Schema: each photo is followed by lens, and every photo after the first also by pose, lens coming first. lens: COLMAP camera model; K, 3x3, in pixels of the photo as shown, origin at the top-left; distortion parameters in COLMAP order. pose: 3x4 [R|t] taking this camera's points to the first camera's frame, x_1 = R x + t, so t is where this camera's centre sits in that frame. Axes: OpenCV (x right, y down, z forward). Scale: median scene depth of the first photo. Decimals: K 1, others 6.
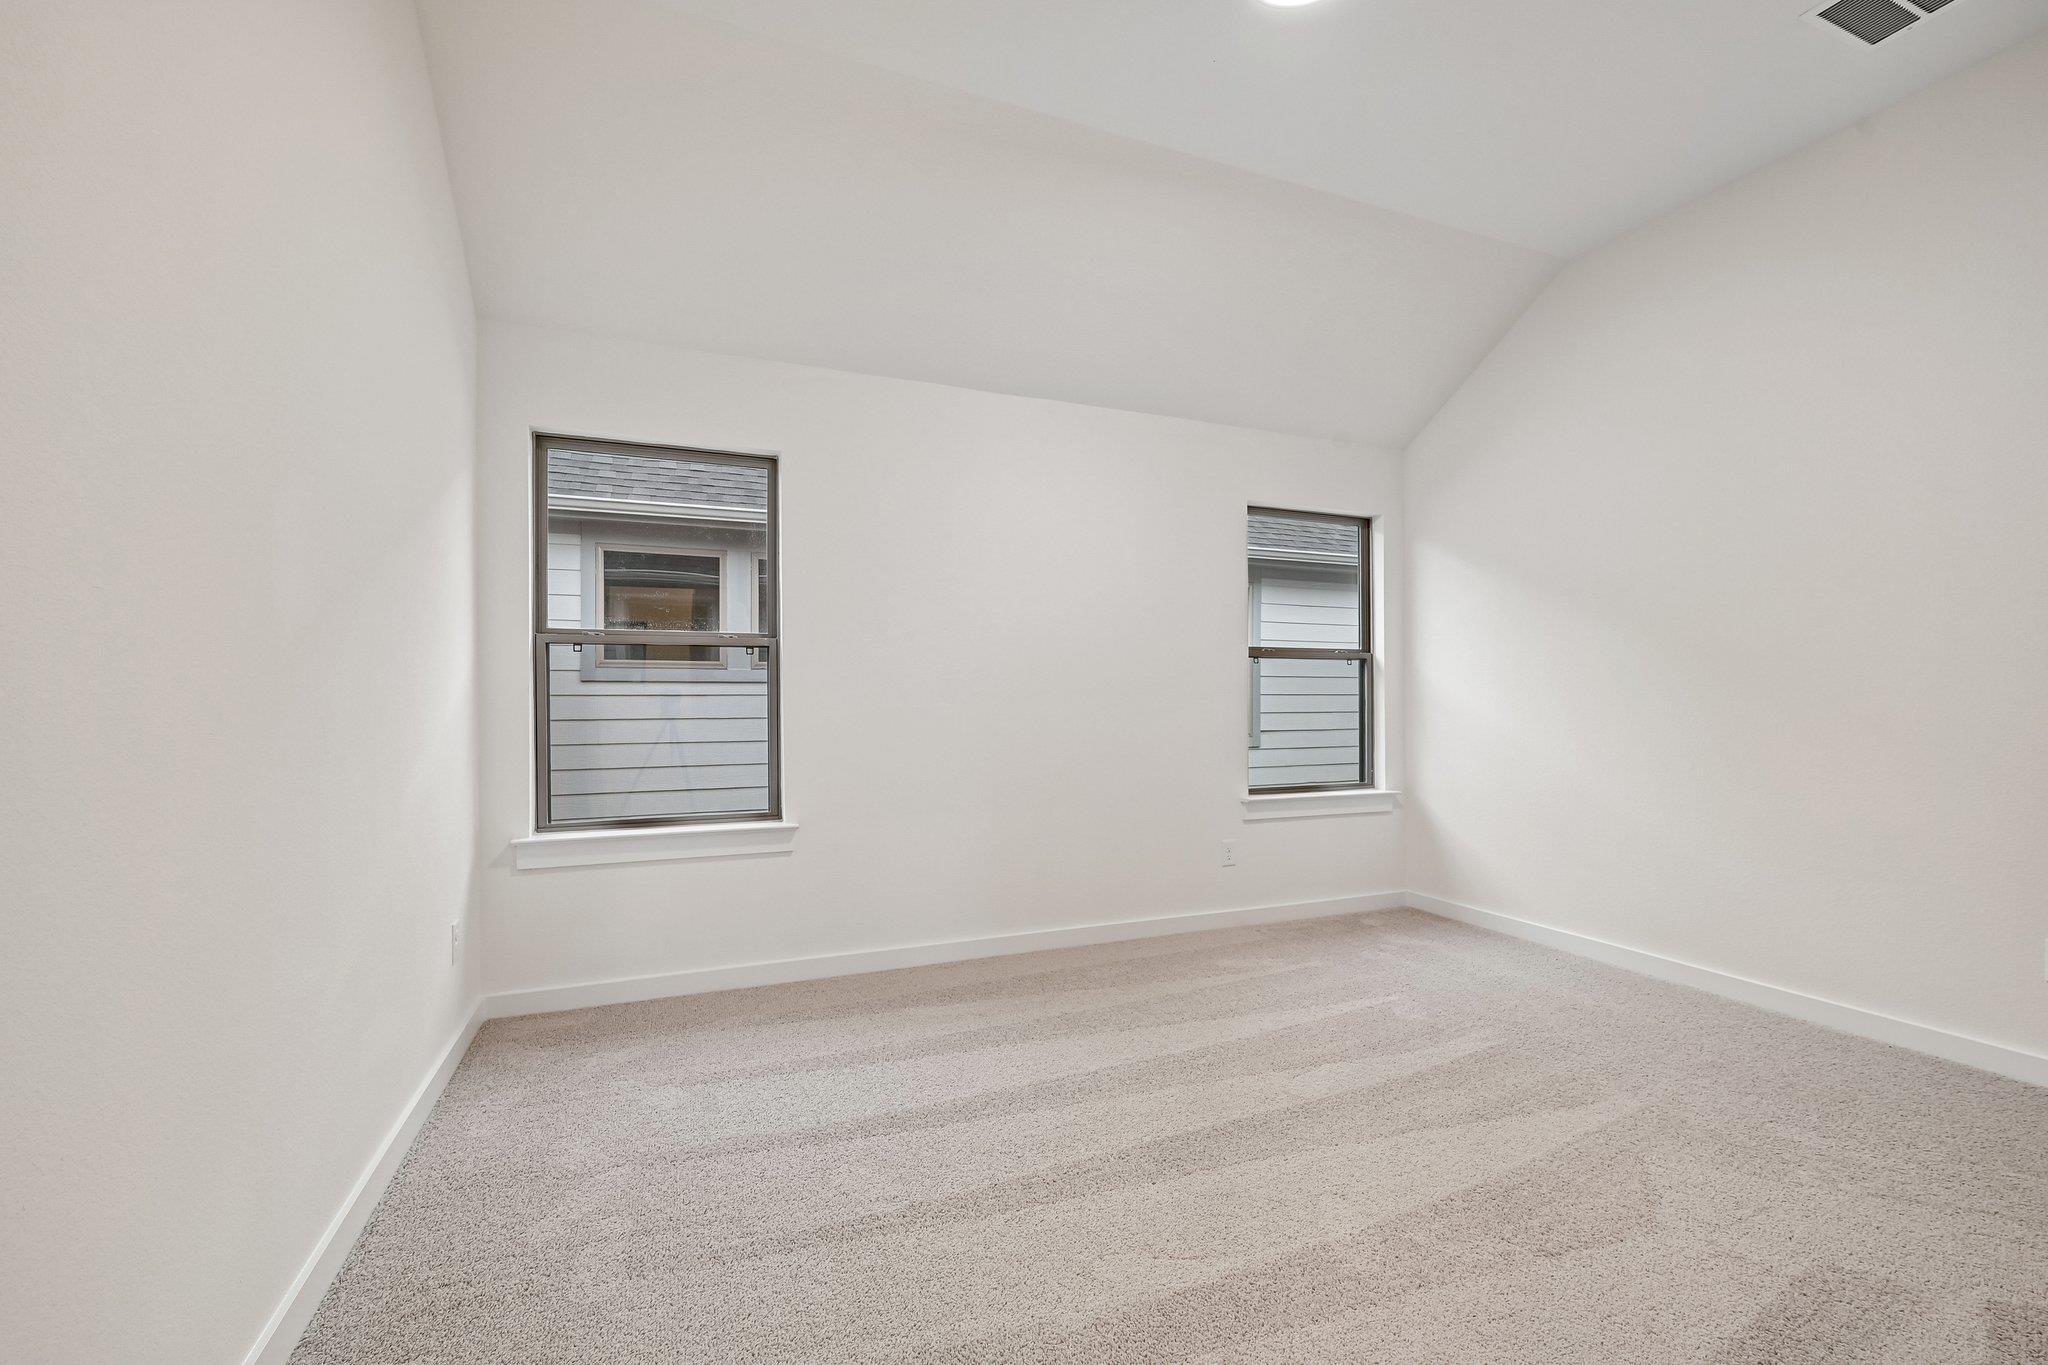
lens RADIAL K [[888.6, 0, 1032.7], [0, 888.6, 699.1], [0, 0, 1]] dist [0.000368, 0.000154]
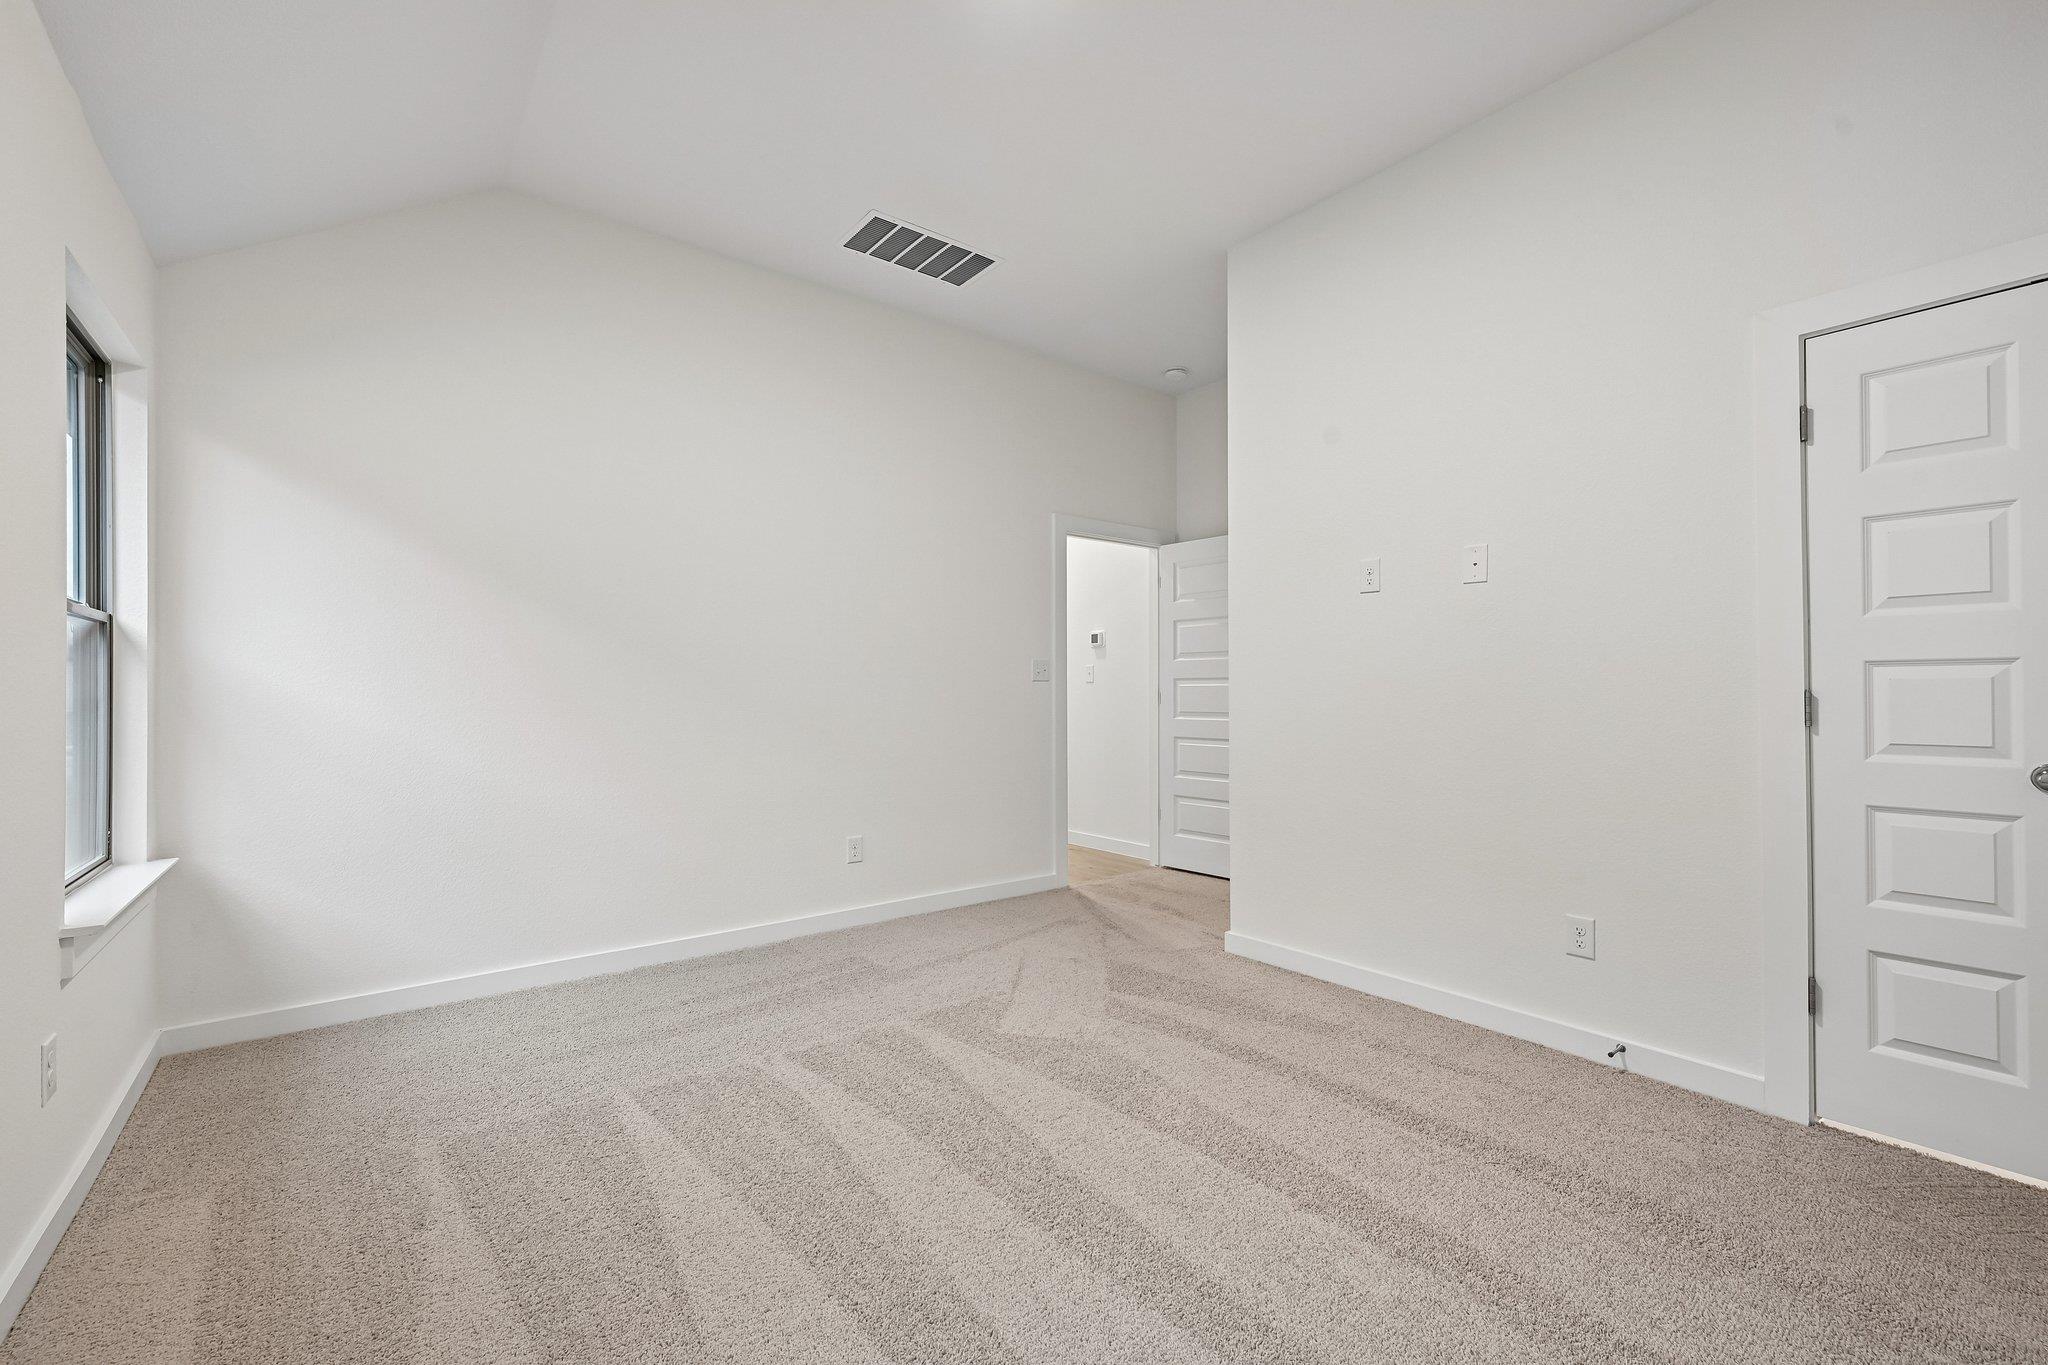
lens RADIAL K [[859.4, 0, 1027.3], [0, 859.4, 668.3], [0, 0, 1]] dist [-0.012068, 0.001386]
pose [[-0.264622, 0.020782, 0.964128, -0.280601], [0.009772, 0.999774, -0.018869, -0.004500], [-0.964303, 0.004428, -0.264766, 0.631518]]
